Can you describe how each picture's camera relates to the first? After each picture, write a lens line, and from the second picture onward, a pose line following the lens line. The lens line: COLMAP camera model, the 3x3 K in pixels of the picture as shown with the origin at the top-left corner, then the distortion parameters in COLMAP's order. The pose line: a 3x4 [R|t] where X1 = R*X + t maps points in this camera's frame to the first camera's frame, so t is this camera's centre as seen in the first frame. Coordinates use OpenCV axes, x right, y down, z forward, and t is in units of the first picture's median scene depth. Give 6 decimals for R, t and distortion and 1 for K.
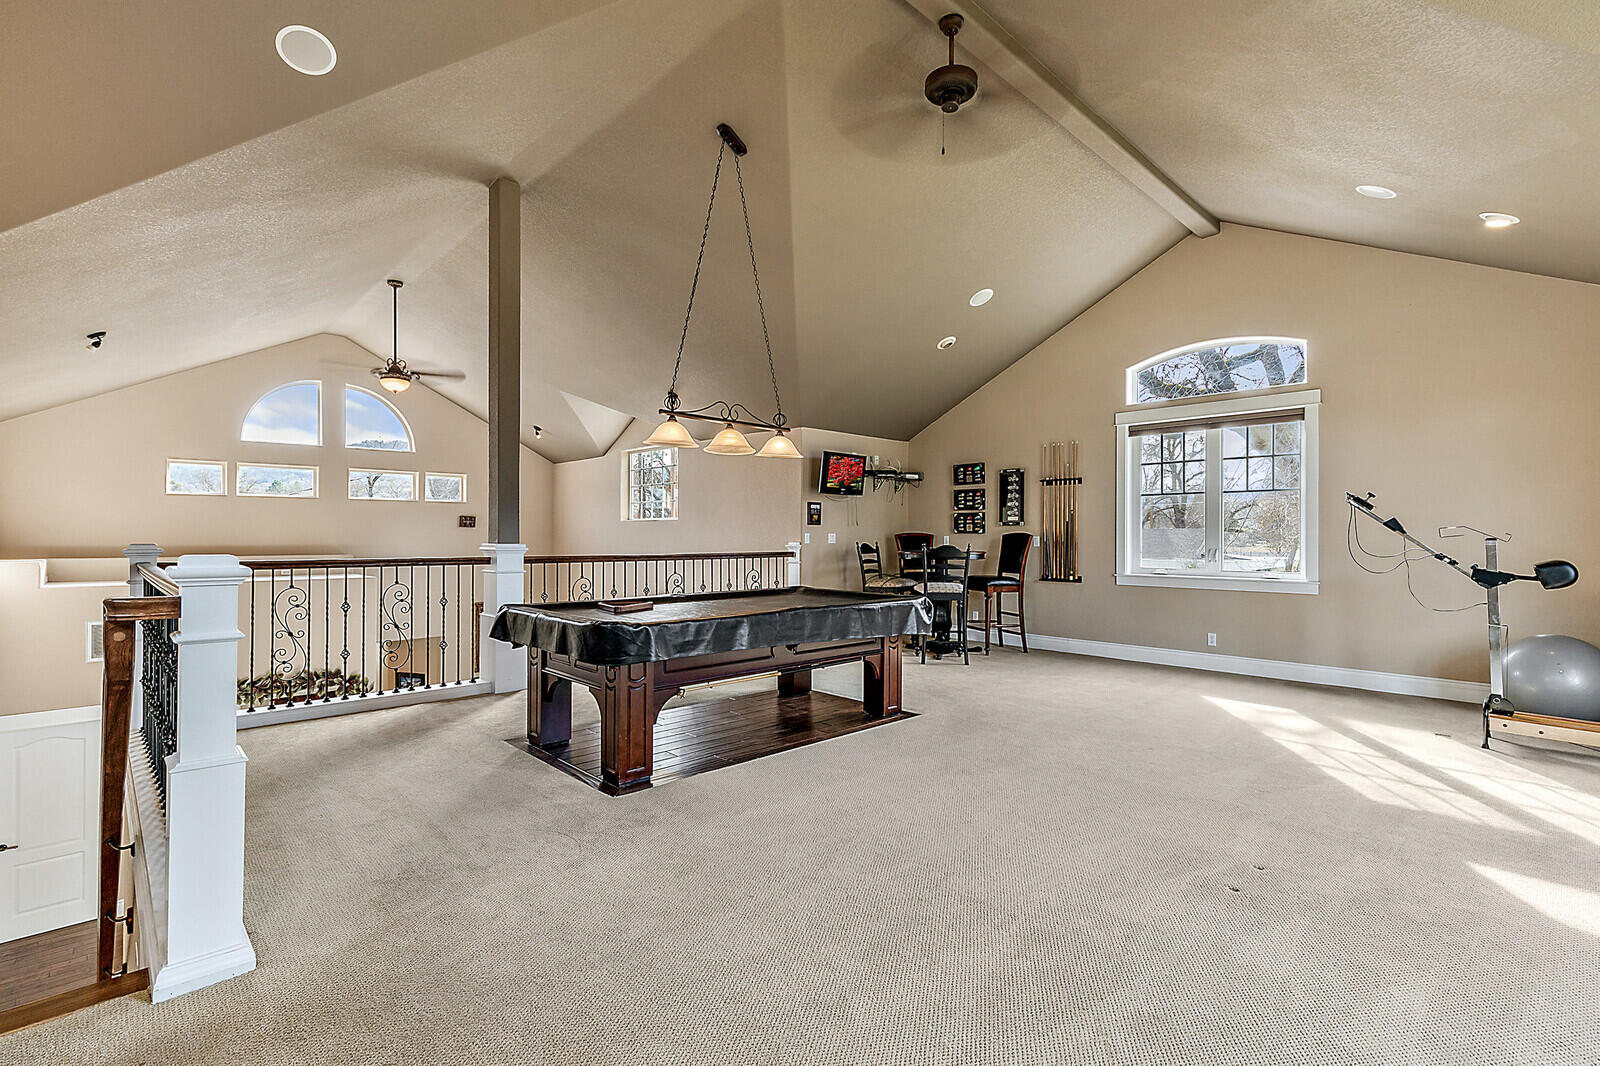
lens RADIAL K [[728.7, 0, 802.0], [0, 728.7, 530.6], [0, 0, 1]] dist [0.008240, -0.001019]
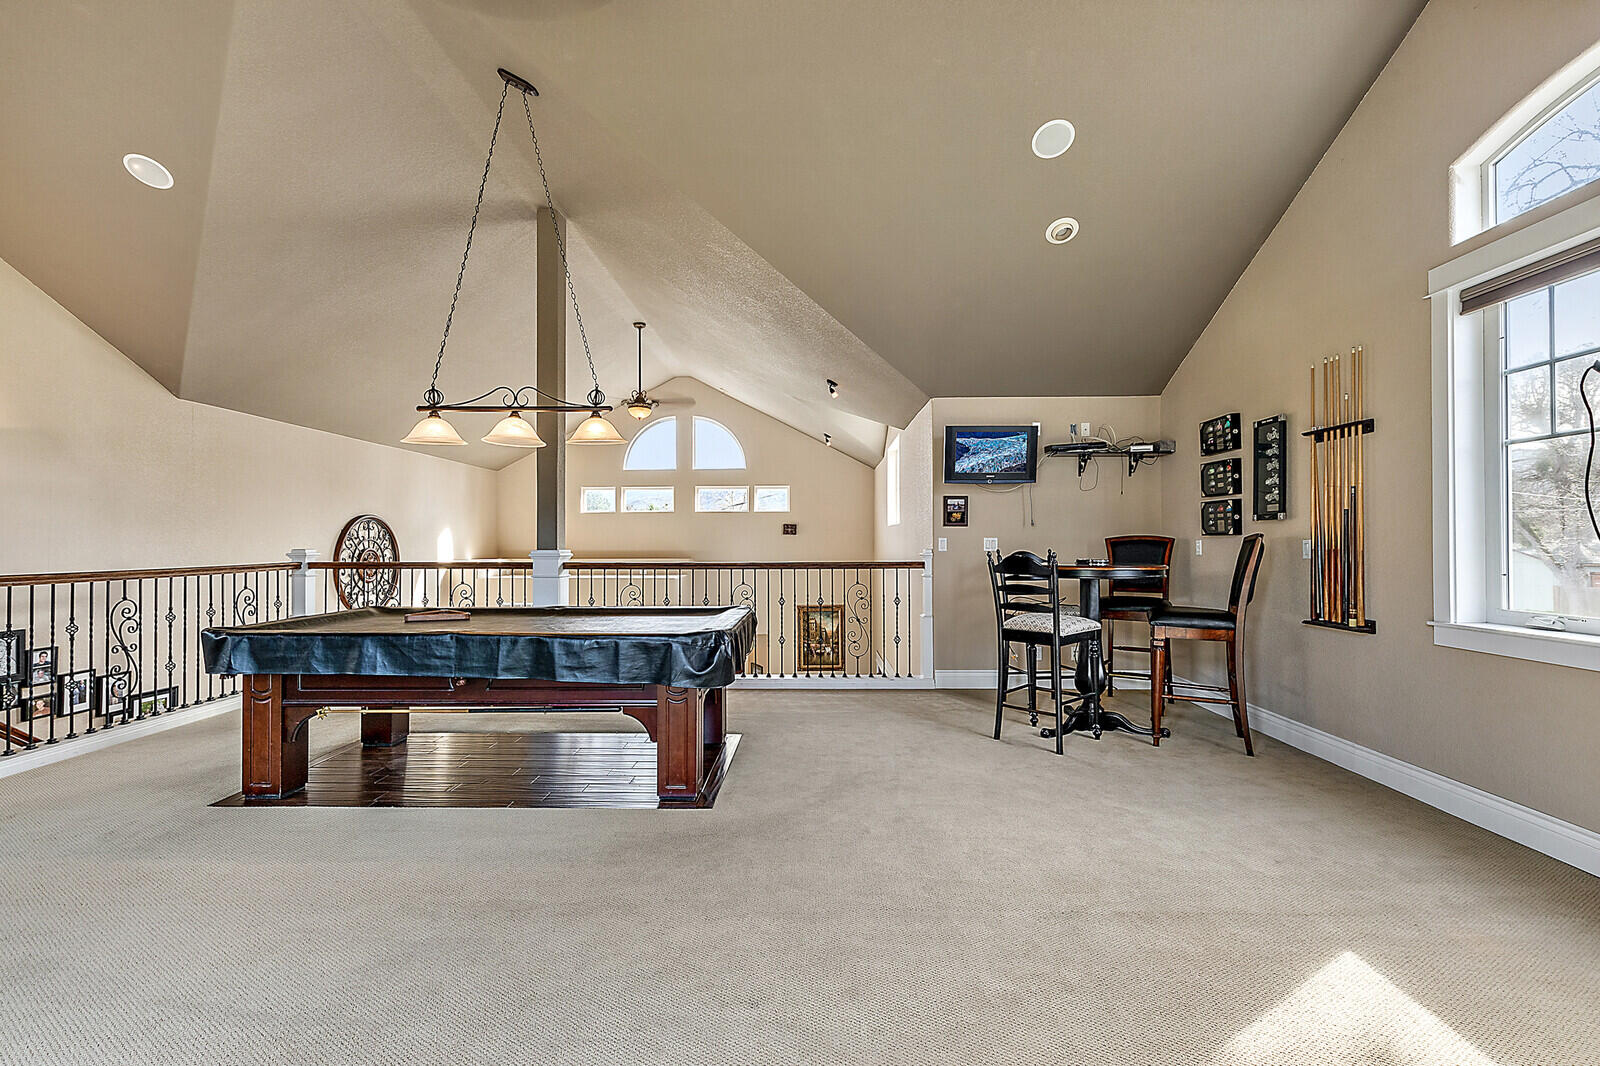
lens RADIAL K [[719.6, 0, 801.6], [0, 719.6, 538.0], [0, 0, 1]] dist [0.009137, -0.000968]
pose [[0.712416, -0.008255, -0.701709, 0.422893], [0.009346, 0.999954, -0.002275, 0.004383], [0.701696, -0.004937, 0.712460, 0.362906]]
